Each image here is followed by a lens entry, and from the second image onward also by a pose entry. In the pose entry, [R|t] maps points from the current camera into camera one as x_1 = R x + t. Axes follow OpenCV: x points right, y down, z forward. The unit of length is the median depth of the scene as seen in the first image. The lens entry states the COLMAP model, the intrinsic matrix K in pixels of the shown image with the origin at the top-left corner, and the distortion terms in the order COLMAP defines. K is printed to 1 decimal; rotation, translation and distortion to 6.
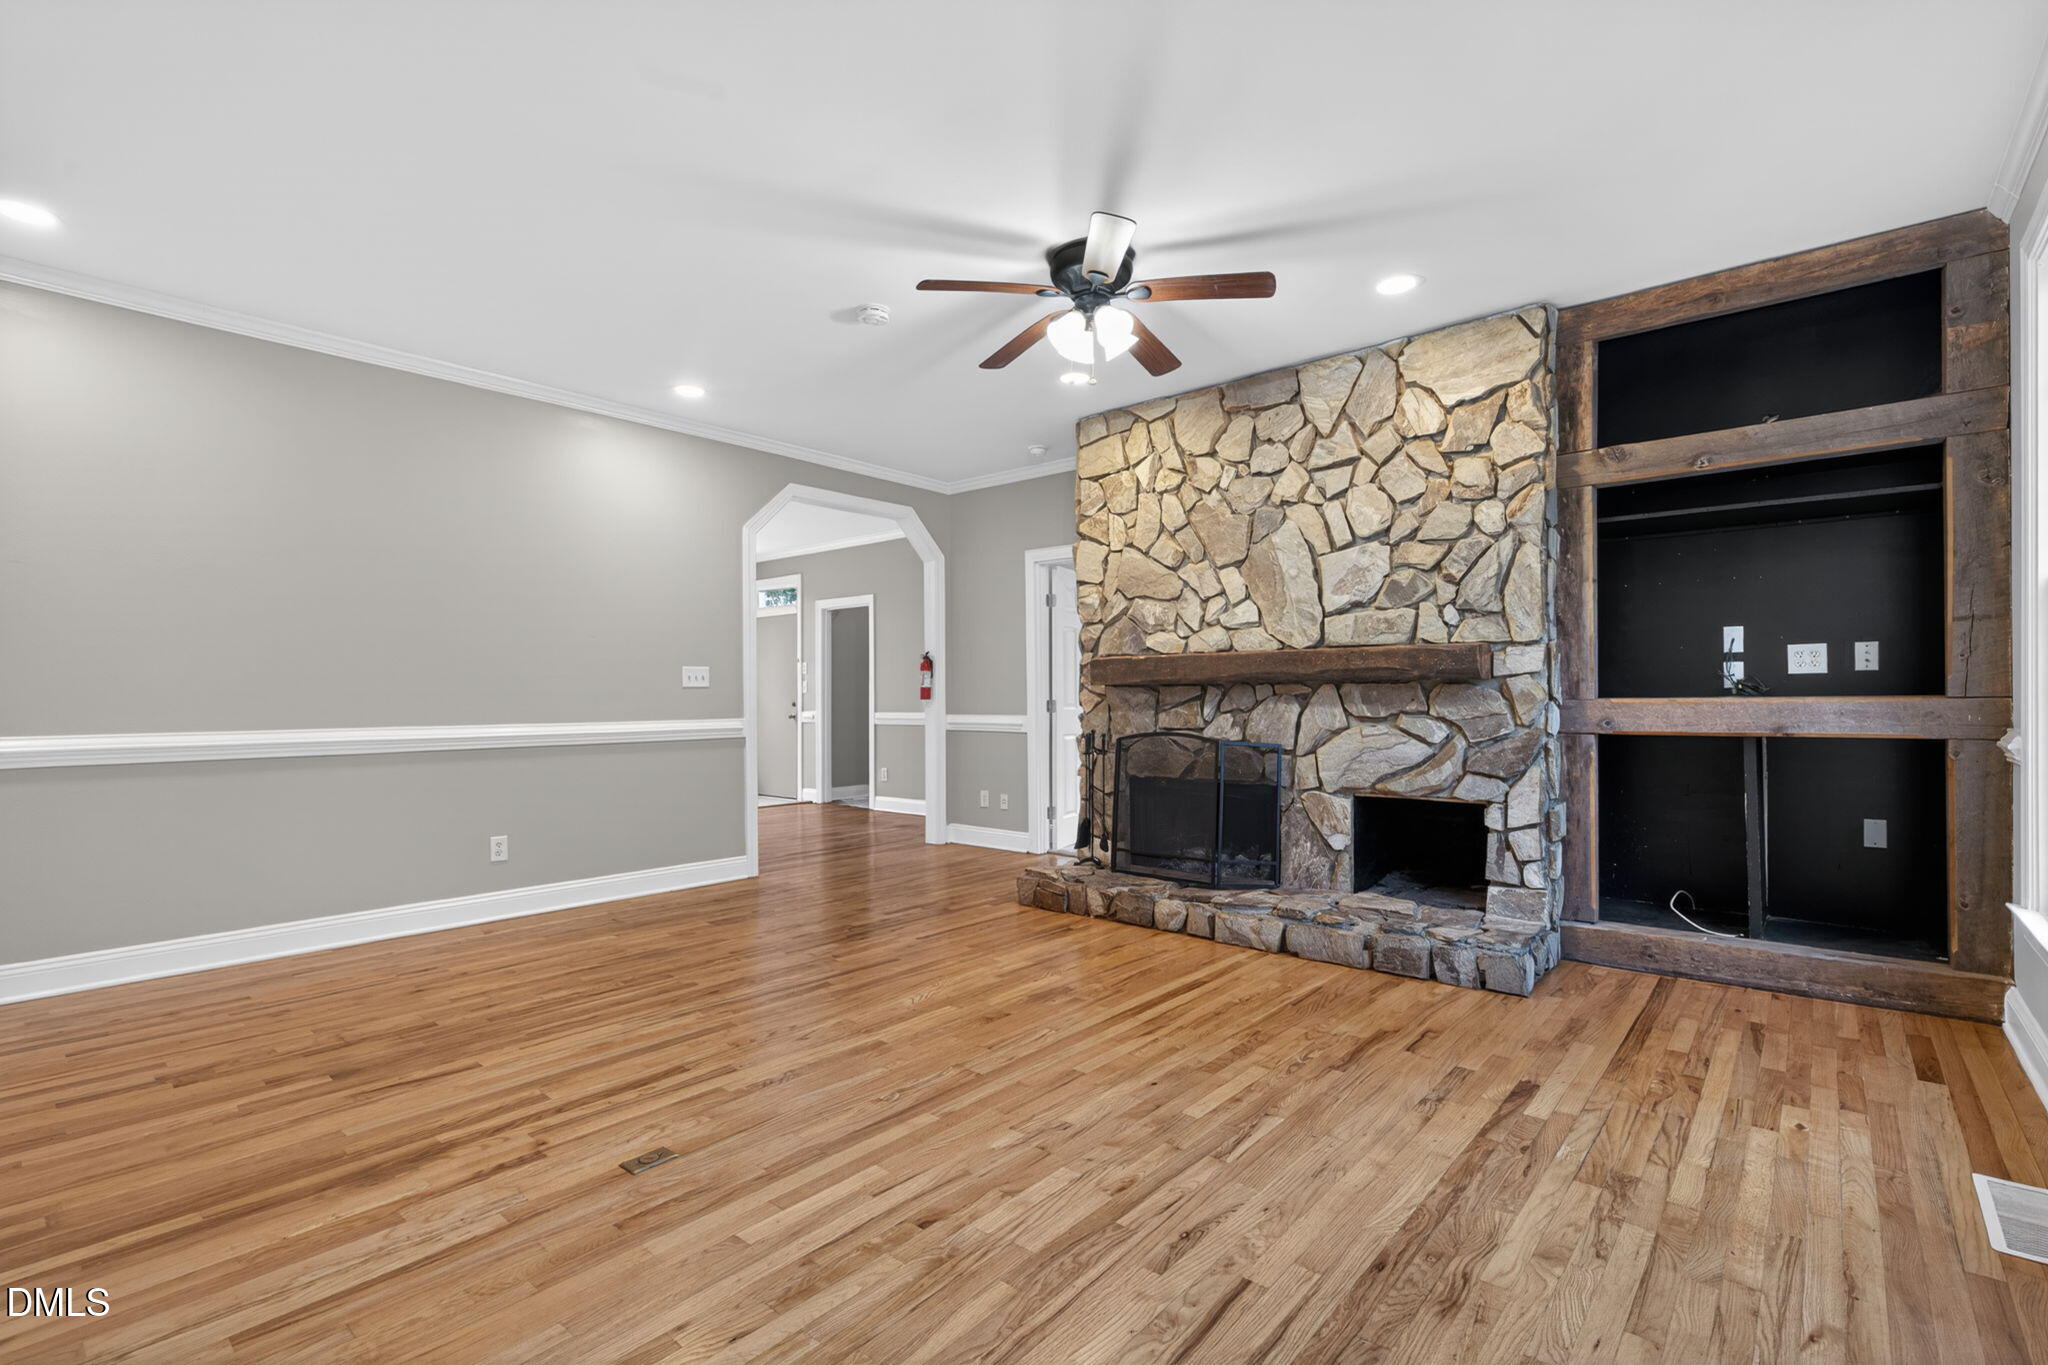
lens RADIAL K [[939.4, 0, 1035.1], [0, 939.4, 685.8], [0, 0, 1]] dist [-0.005139, 0.000447]
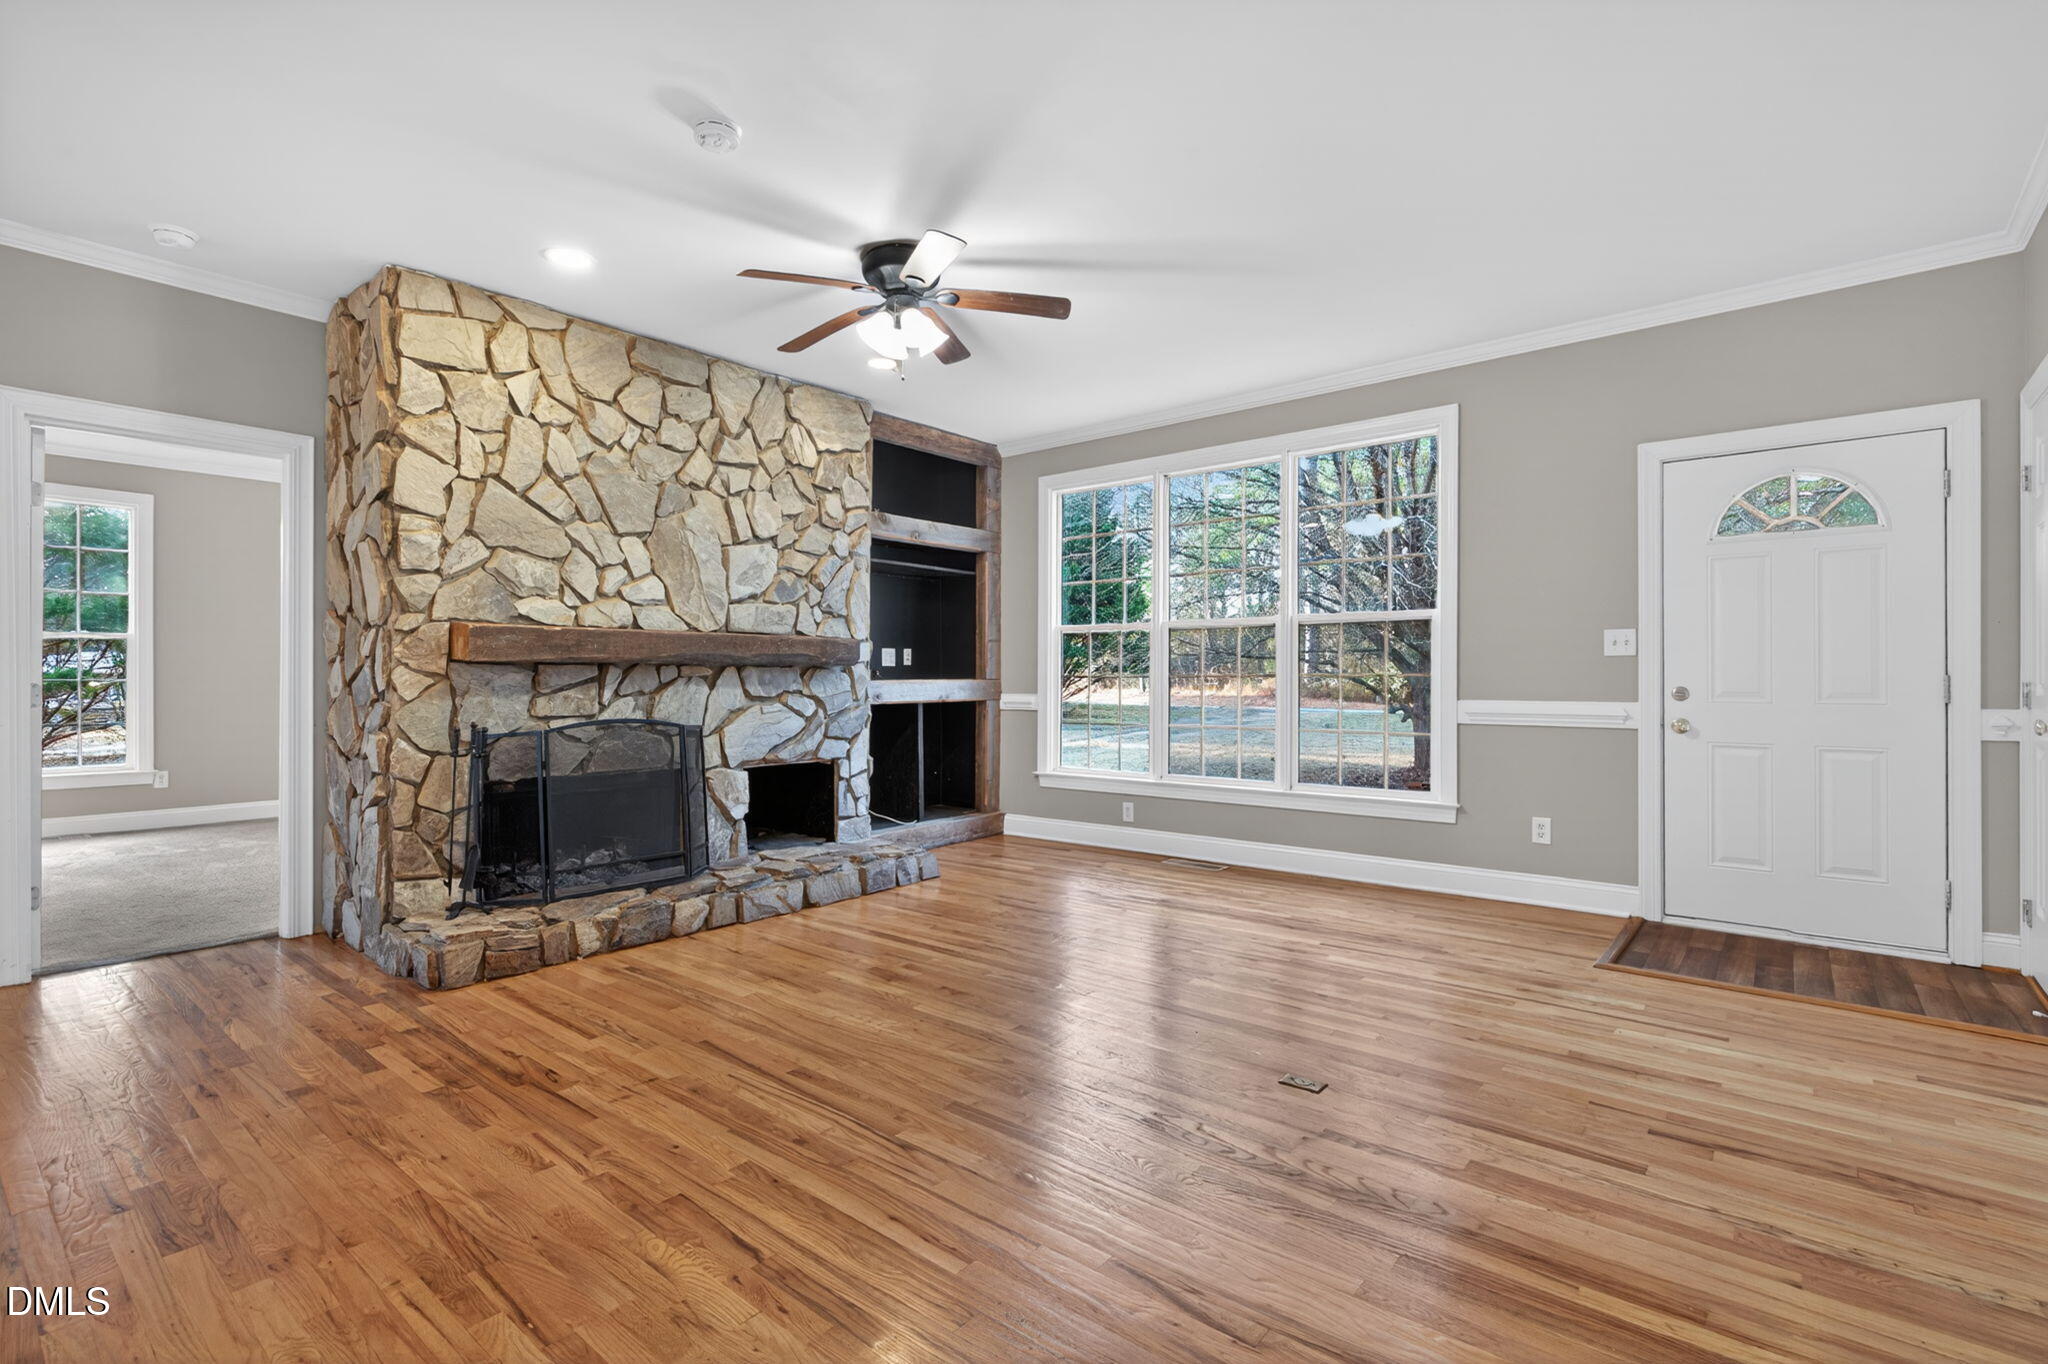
lens RADIAL K [[939.4, 0, 1035.3], [0, 939.4, 678.7], [0, 0, 1]] dist [-0.005139, 0.000447]
pose [[-0.018760, 0.003976, 0.999816, -0.773737], [-0.013232, 0.999904, -0.004224, 0.011691], [-0.999736, -0.013309, -0.018705, 0.677139]]
